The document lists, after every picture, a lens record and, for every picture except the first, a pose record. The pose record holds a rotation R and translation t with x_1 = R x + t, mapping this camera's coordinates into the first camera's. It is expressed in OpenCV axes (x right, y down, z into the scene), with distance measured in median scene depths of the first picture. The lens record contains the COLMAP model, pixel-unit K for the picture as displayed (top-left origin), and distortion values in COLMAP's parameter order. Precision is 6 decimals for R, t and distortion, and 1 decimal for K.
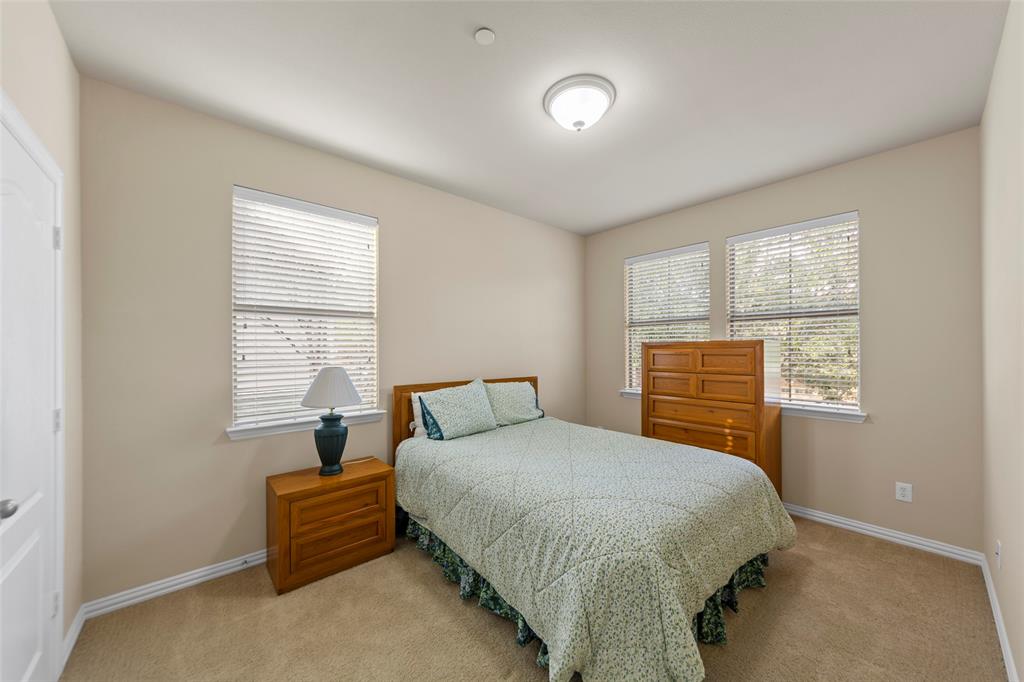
lens RADIAL K [[367.1, 0, 515.6], [0, 367.1, 347.3], [0, 0, 1]] dist [-0.002685, 0.000661]
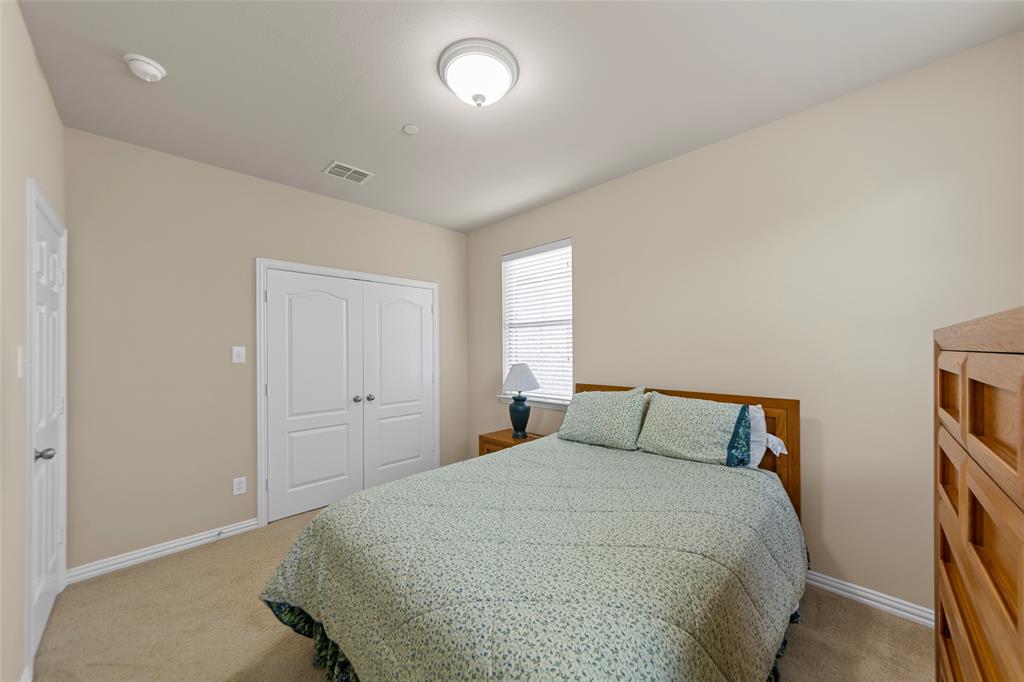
lens RADIAL K [[367.1, 0, 514.0], [0, 367.1, 344.2], [0, 0, 1]] dist [-0.002685, 0.000661]
pose [[0.076359, -0.010313, -0.997027, 0.909987], [0.009695, 0.999907, -0.009600, -0.004907], [0.997033, -0.008934, 0.076452, 0.859099]]
